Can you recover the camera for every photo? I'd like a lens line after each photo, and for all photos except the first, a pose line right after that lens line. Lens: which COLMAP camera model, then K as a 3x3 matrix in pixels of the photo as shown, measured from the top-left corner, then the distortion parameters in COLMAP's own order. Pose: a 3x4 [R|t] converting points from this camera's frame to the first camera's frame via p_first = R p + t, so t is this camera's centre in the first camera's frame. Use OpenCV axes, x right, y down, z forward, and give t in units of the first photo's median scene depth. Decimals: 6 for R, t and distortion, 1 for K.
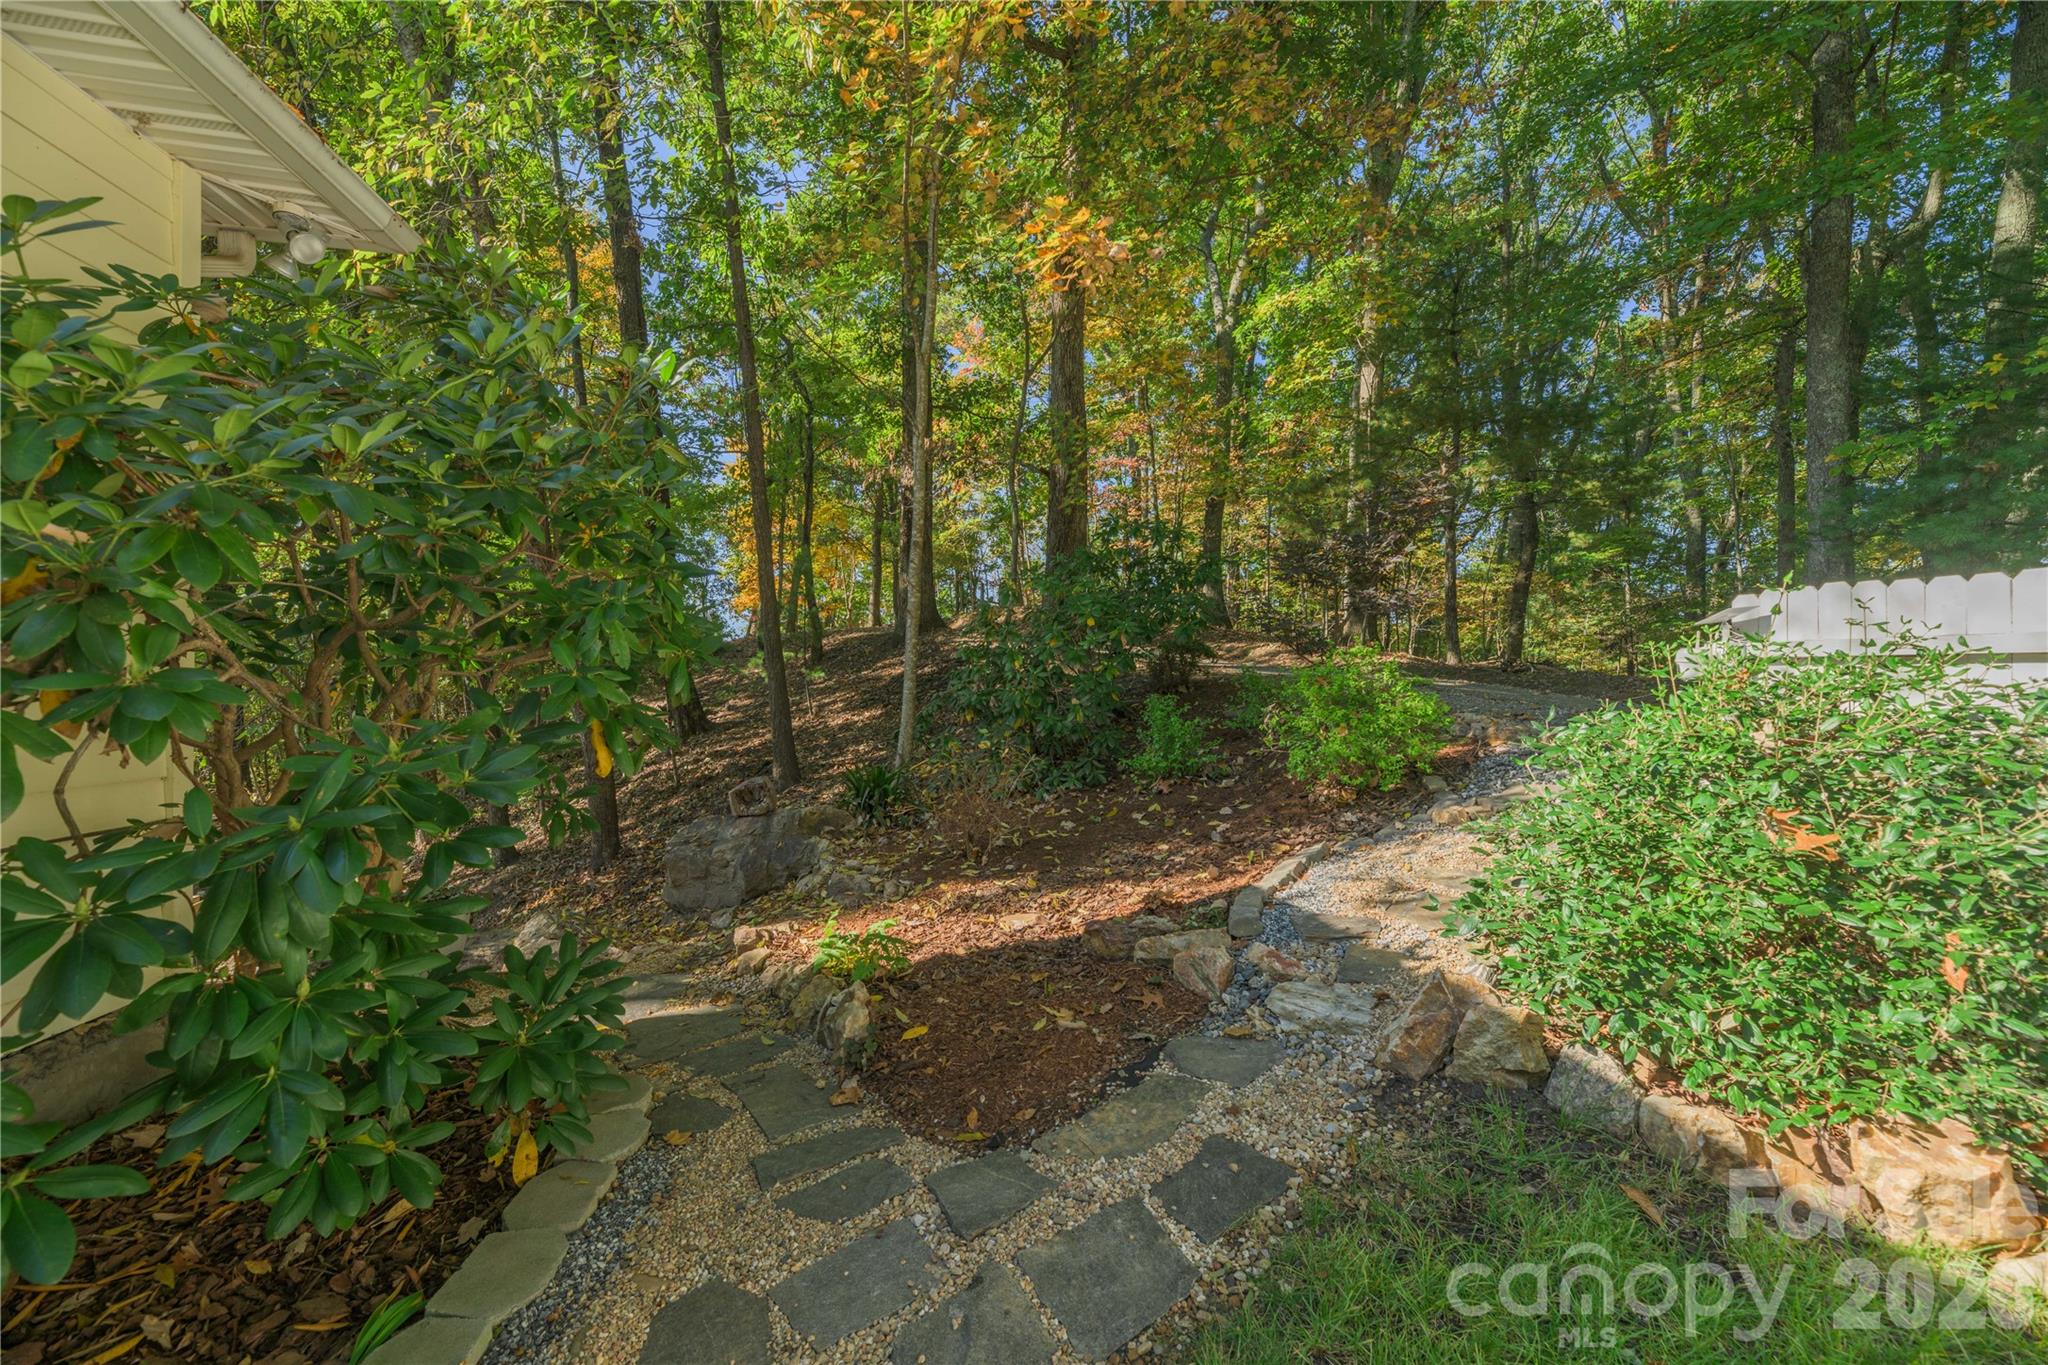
lens RADIAL K [[821.5, 0, 1027.5], [0, 821.5, 695.5], [0, 0, 1]] dist [-0.000974, 0.000099]
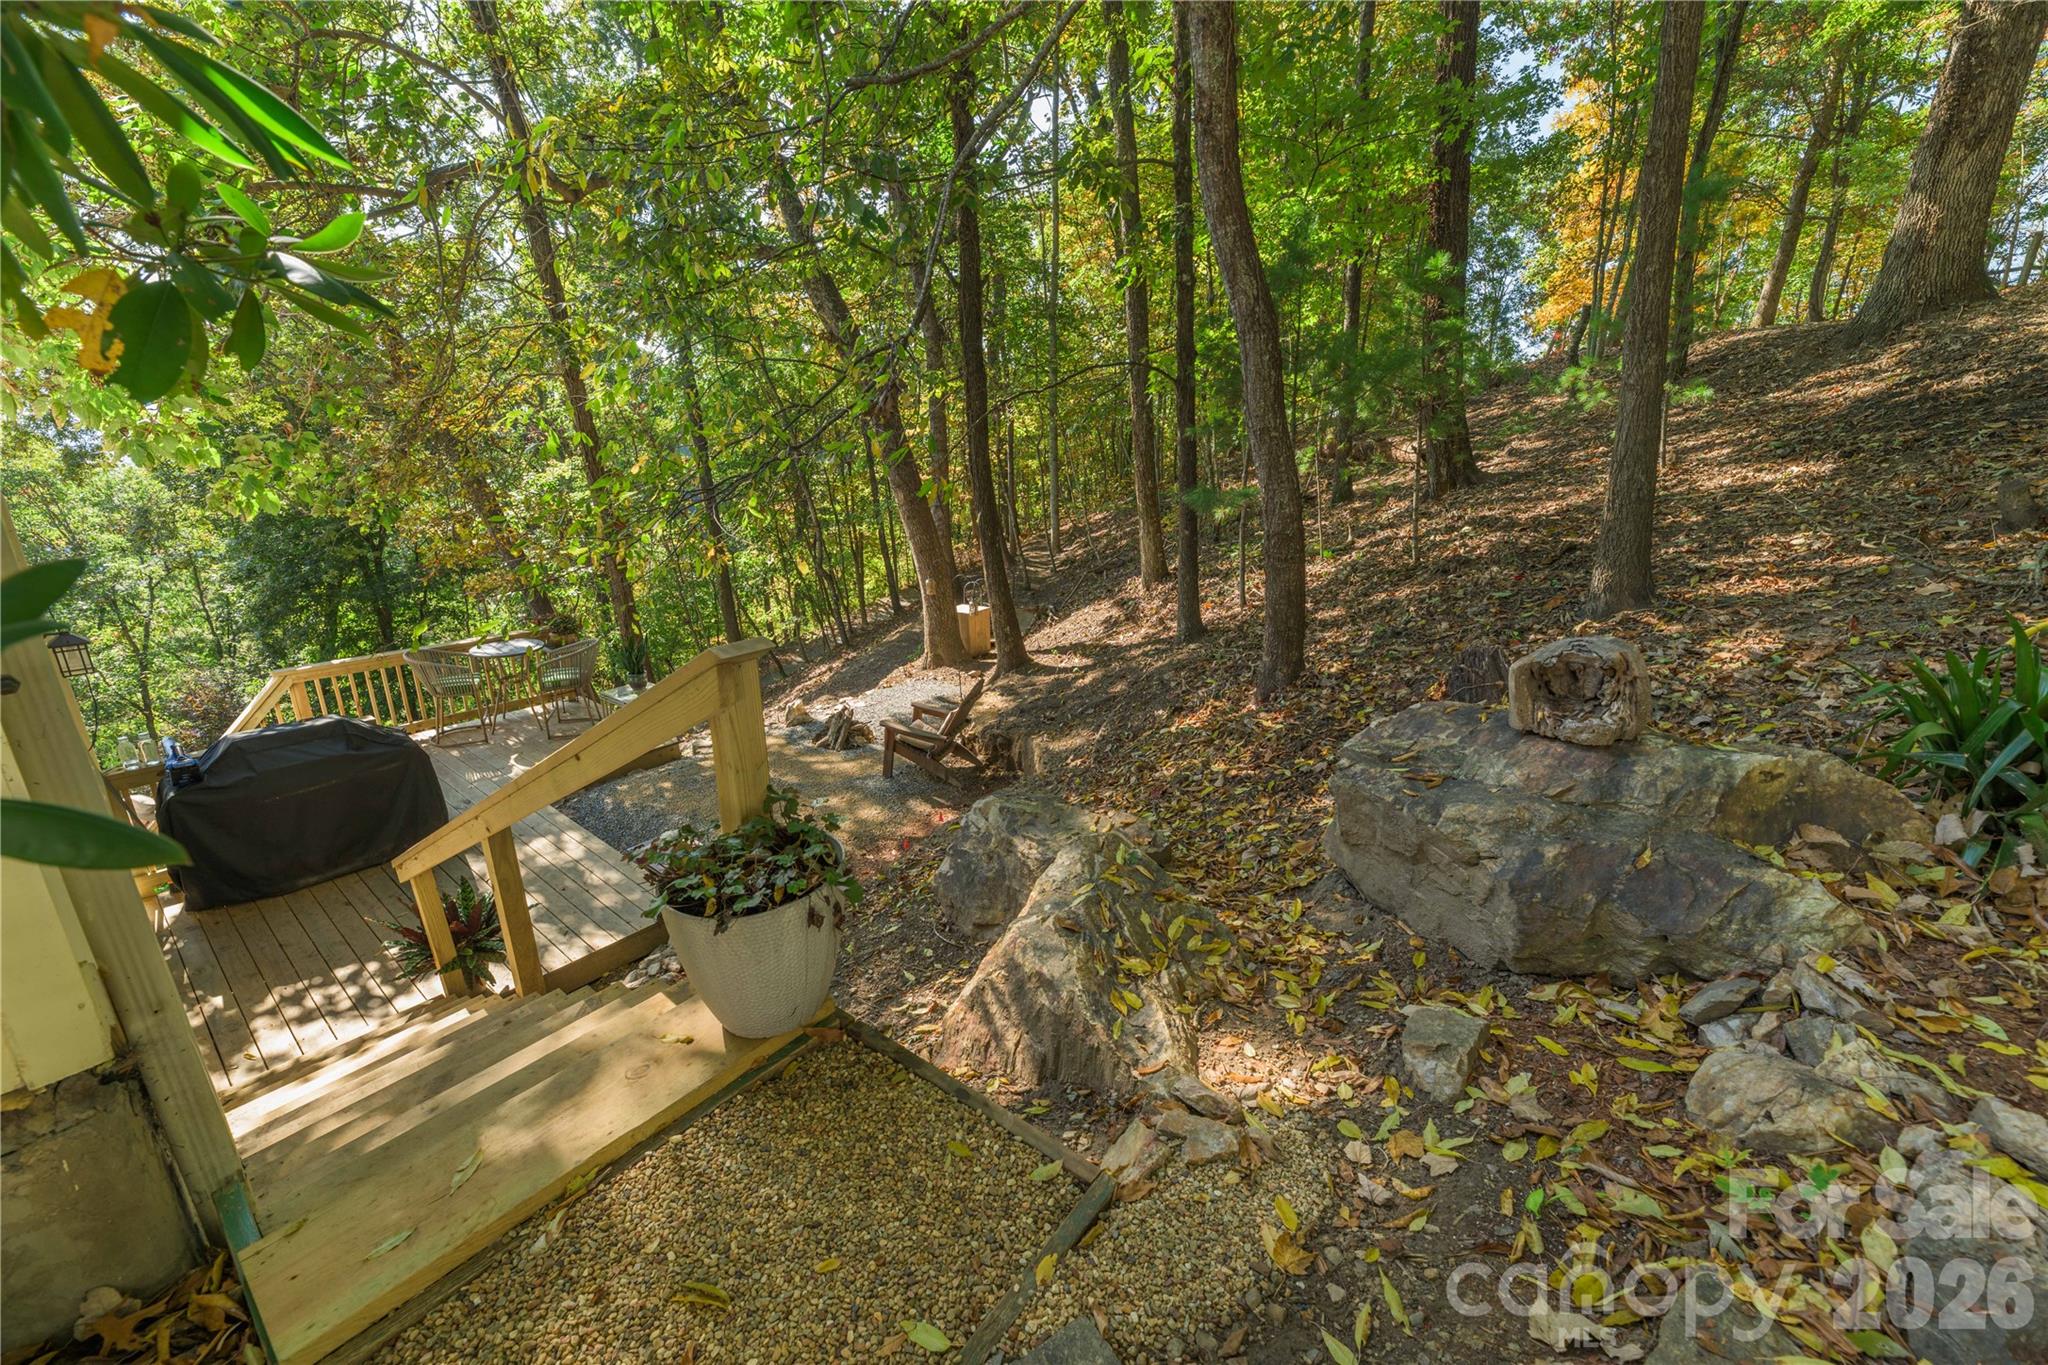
lens RADIAL K [[821.5, 0, 1020.3], [0, 821.5, 687.0], [0, 0, 1]] dist [-0.000974, 0.000099]
pose [[0.651329, 0.232568, -0.722276, -0.106969], [-0.013469, 0.955265, 0.295443, 0.006629], [0.758676, -0.182702, 0.625324, 0.265795]]
